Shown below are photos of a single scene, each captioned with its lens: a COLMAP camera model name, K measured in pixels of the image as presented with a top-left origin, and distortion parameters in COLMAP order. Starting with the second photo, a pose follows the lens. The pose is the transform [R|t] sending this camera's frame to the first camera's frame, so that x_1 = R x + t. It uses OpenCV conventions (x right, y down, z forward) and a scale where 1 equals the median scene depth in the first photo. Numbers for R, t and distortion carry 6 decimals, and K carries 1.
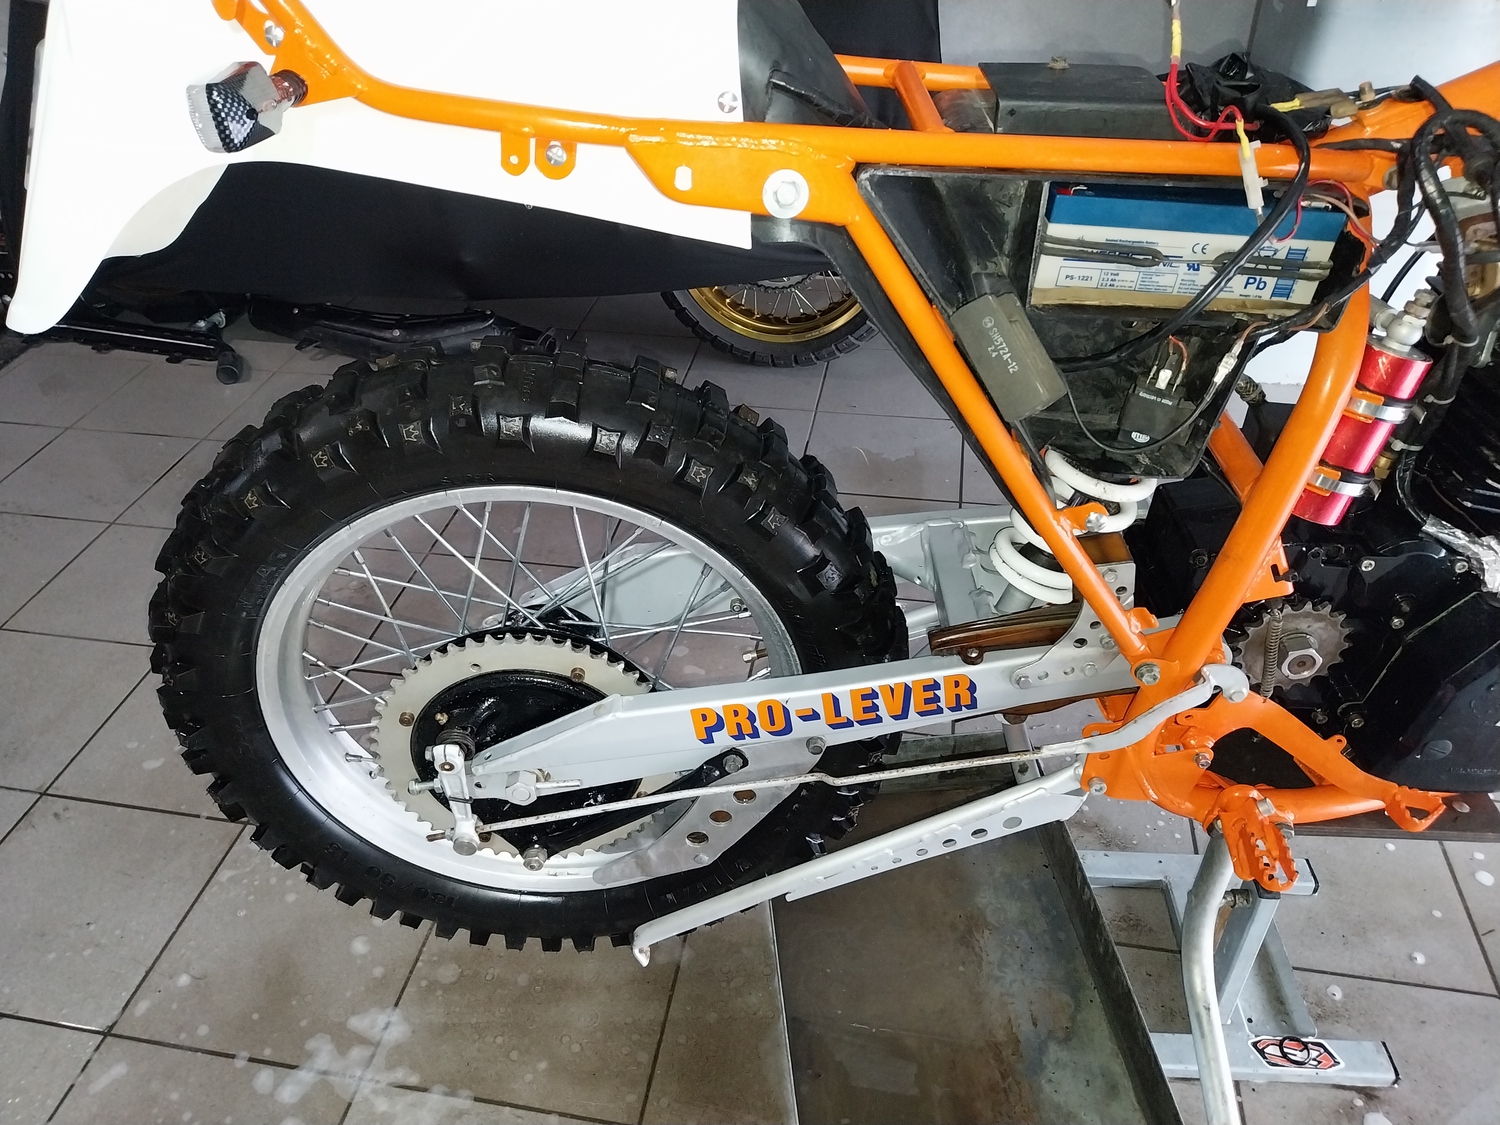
lens RADIAL K [[1129.8, 0, 750.0], [0, 1129.8, 562.5], [0, 0, 1]] dist [0.039251, -0.041294]
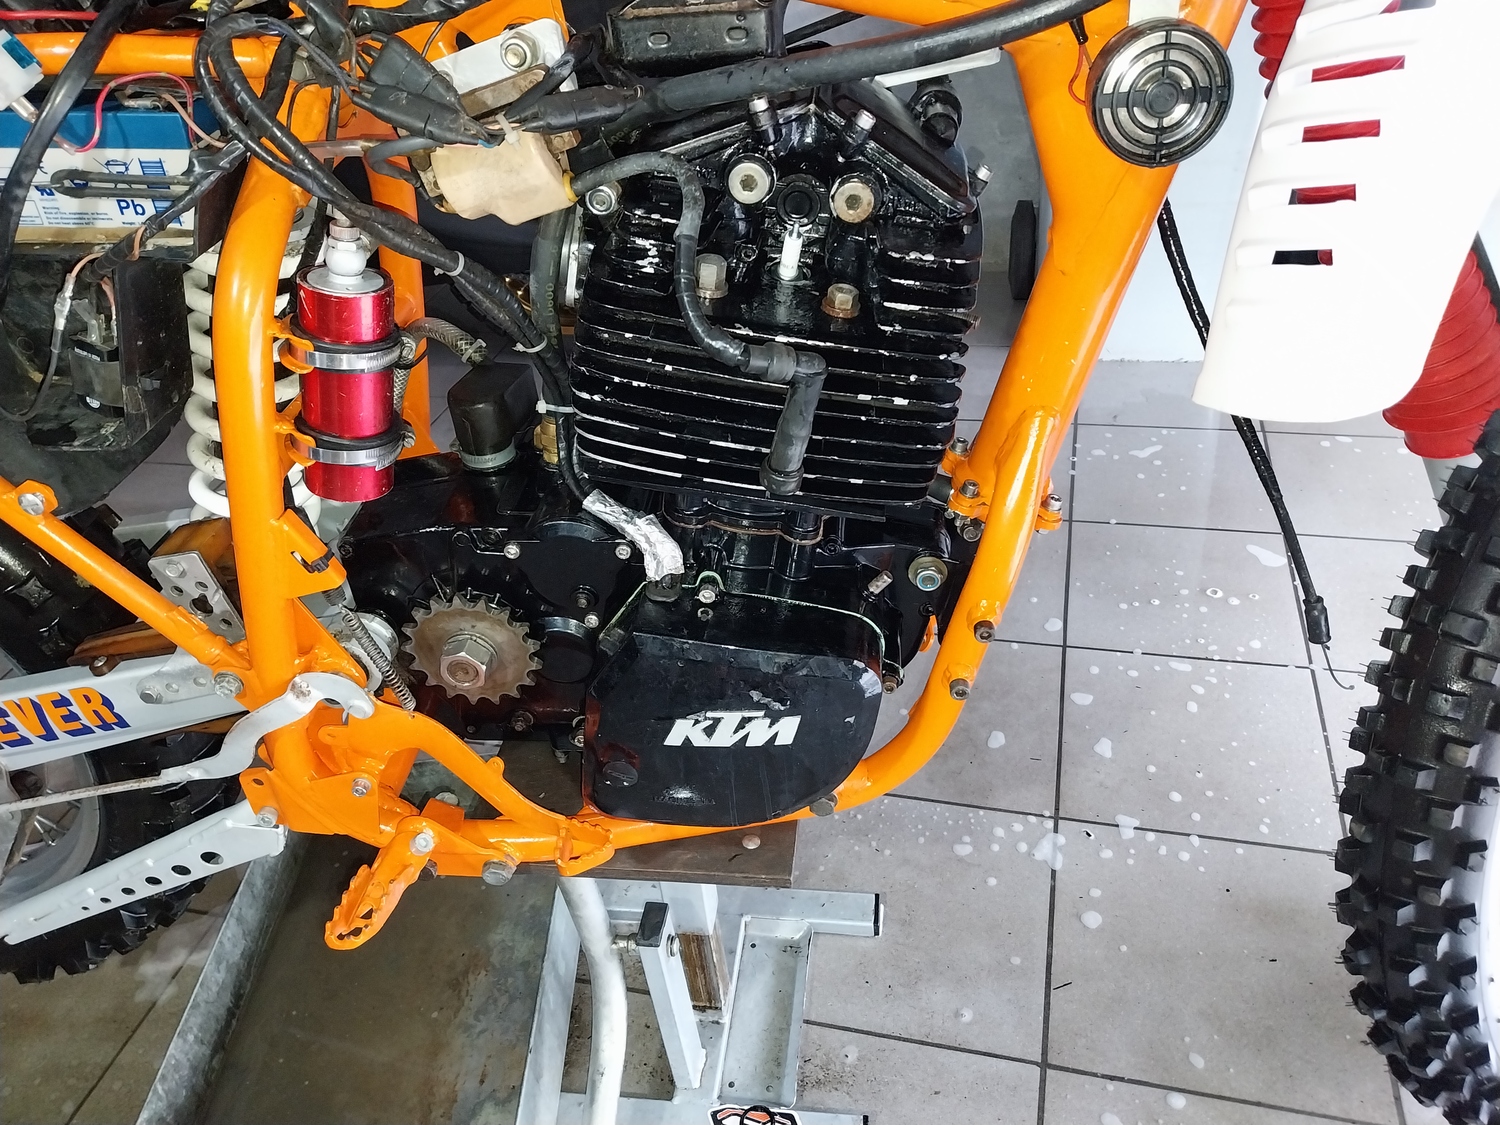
lens RADIAL K [[1141.3, 0, 744.3], [0, 1141.3, 557.4], [0, 0, 1]] dist [0.009514, -0.005424]
pose [[0.993668, -0.017492, -0.110986, 0.618486], [0.016212, 0.999791, -0.012422, 0.014798], [0.111181, 0.010544, 0.993744, 0.150821]]
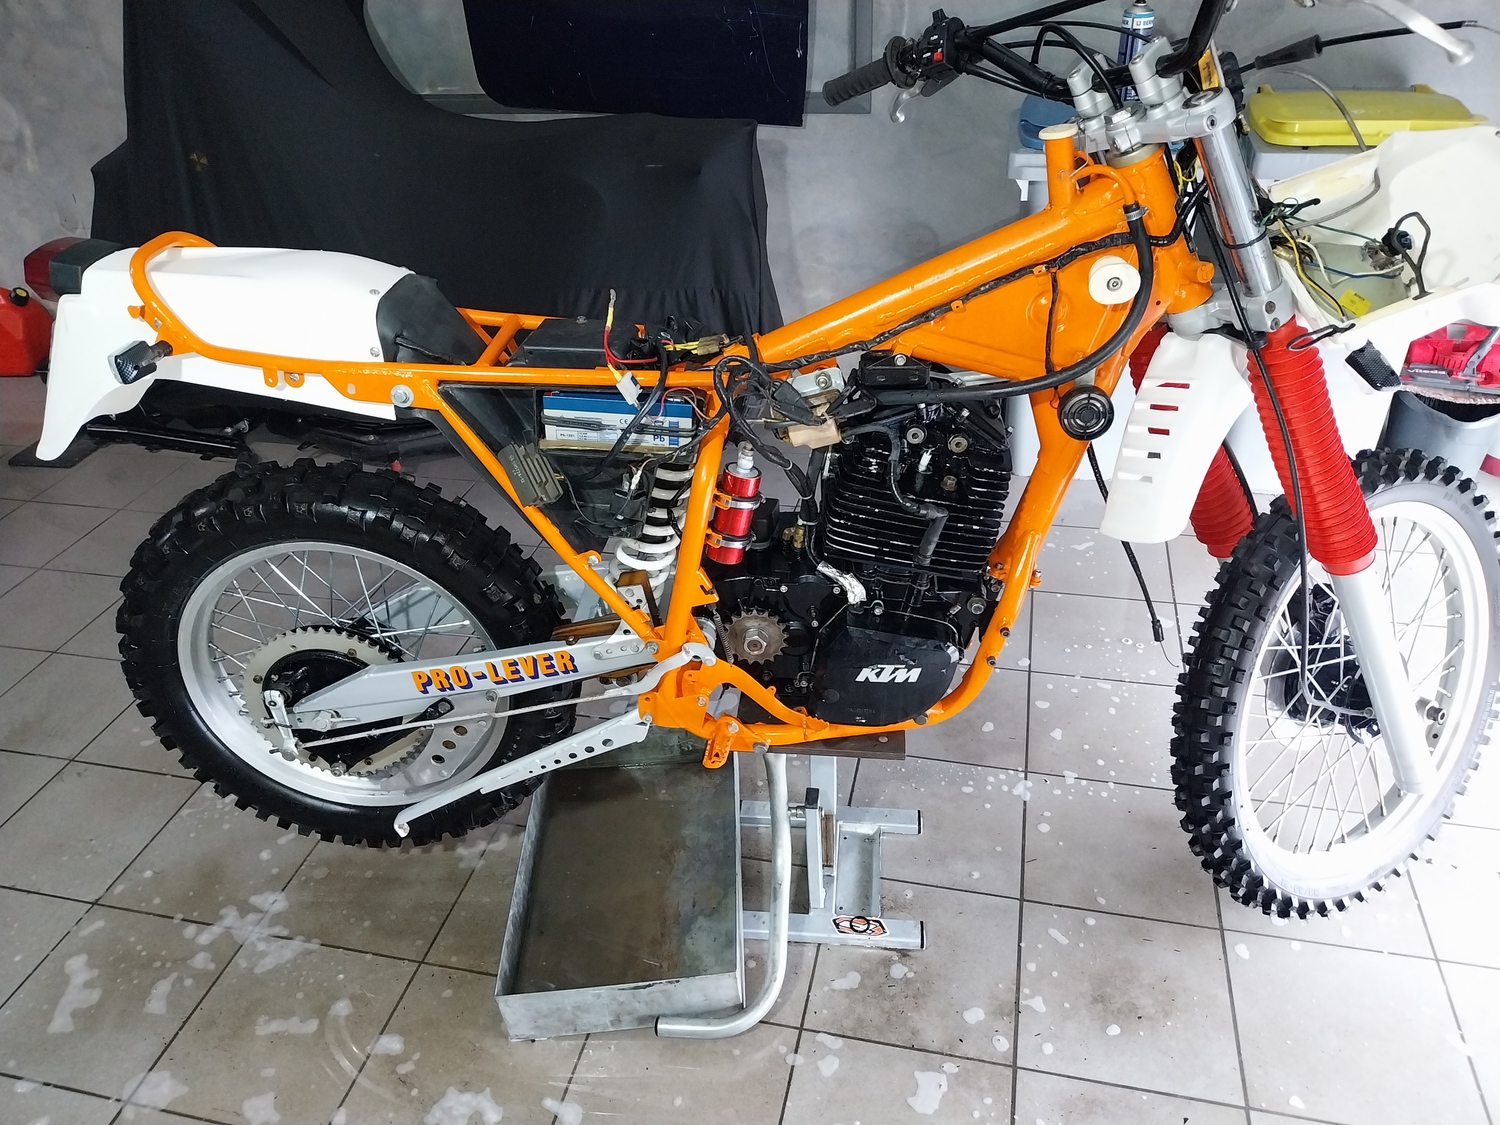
lens RADIAL K [[1118.8, 0, 750.0], [0, 1118.8, 562.5], [0, 0, 1]] dist [0.082257, -0.085864]
pose [[0.997907, 0.005209, -0.064451, 0.462682], [-0.009857, 0.997355, -0.072011, 0.066784], [0.063906, 0.072495, 0.995319, -0.564110]]
